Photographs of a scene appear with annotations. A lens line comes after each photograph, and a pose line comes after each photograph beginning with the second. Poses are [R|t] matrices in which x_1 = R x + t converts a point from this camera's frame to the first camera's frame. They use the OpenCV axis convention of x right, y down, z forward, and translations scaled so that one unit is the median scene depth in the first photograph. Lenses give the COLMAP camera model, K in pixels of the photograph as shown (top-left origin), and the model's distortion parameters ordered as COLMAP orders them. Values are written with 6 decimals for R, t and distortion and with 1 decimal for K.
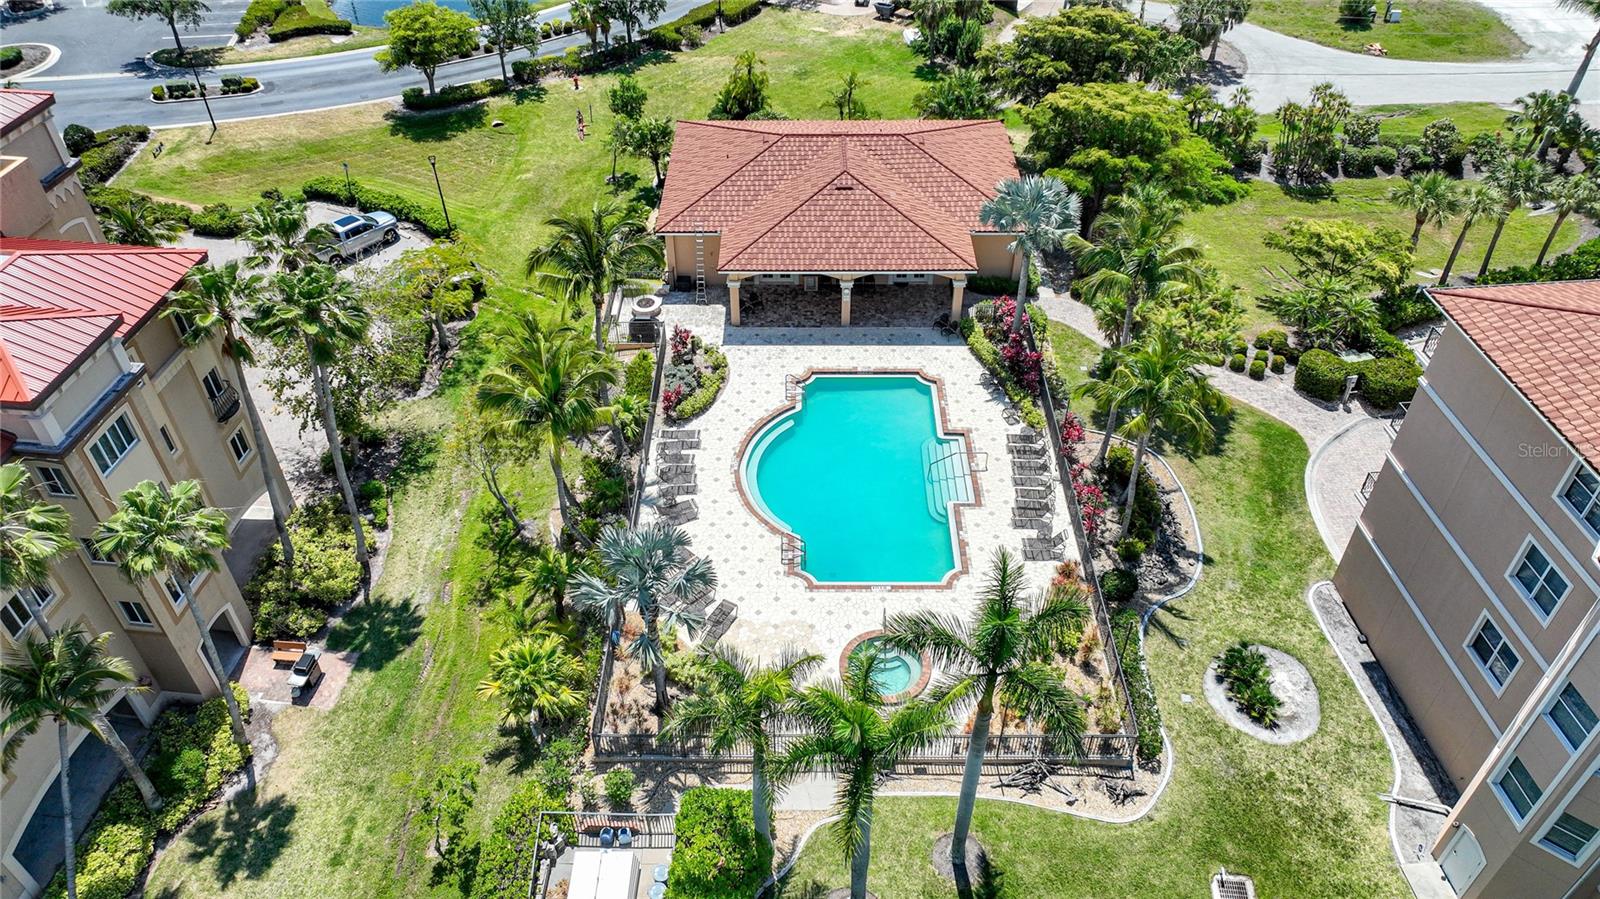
lens RADIAL K [[1108.9, 0, 800.0], [0, 1108.9, 449.5], [0, 0, 1]] dist [0.003366, 0.010107]
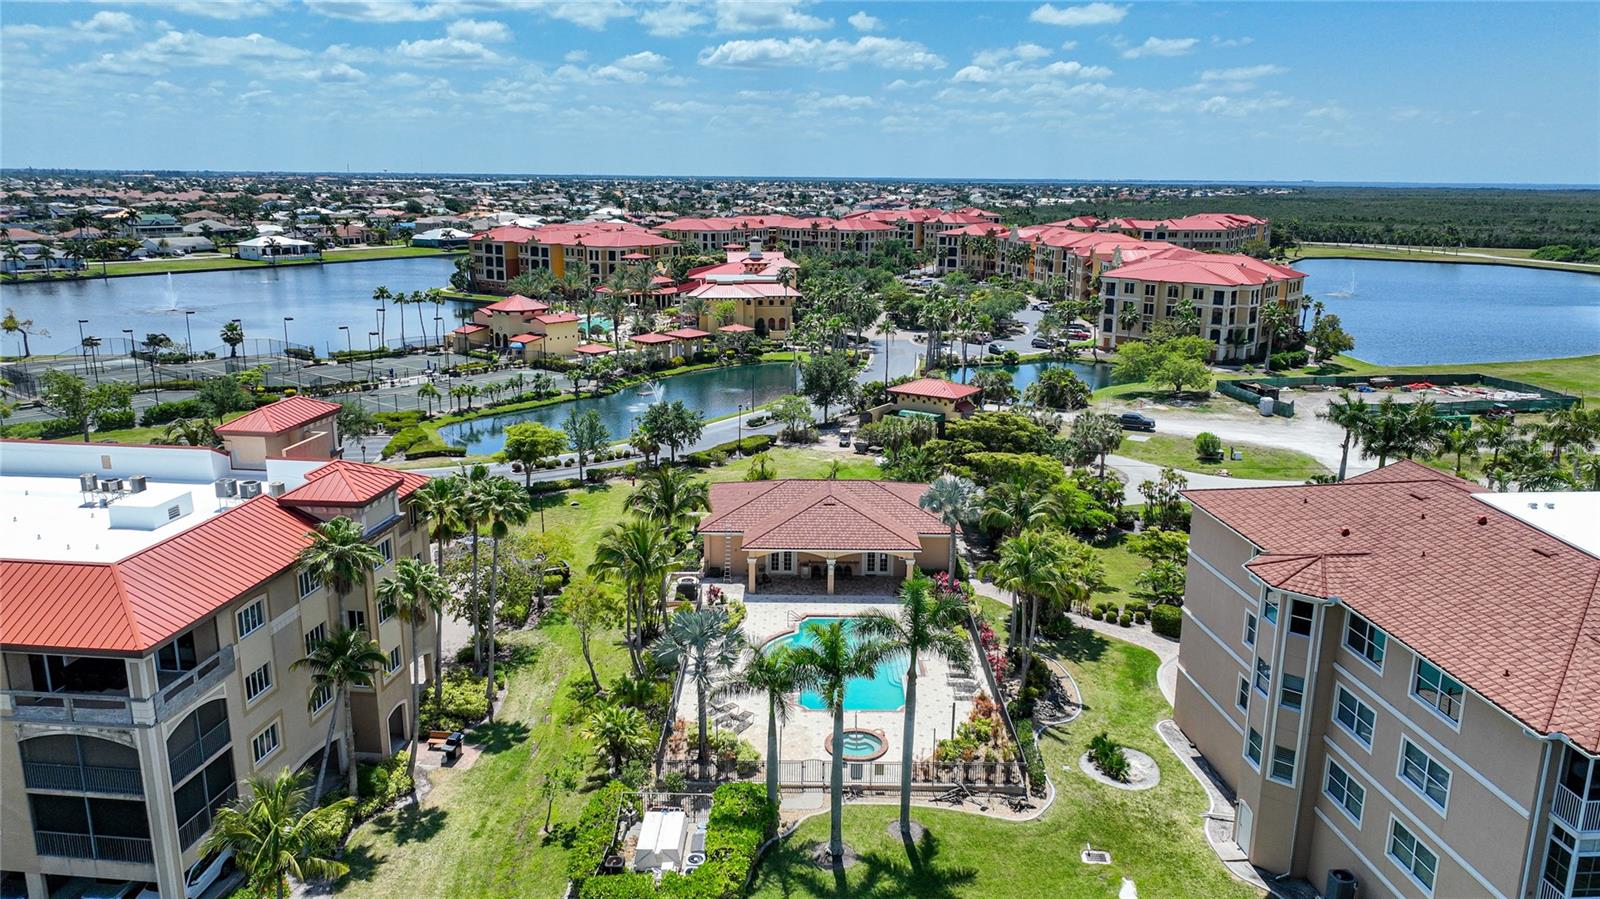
lens RADIAL K [[1108.9, 0, 800.0], [0, 1108.9, 449.5], [0, 0, 1]] dist [0.003366, 0.010107]
pose [[0.999924, 0.012035, 0.002839, -0.004854], [-0.009411, 0.889632, -0.456581, 0.466673], [-0.008021, 0.456519, 0.889677, -0.416690]]
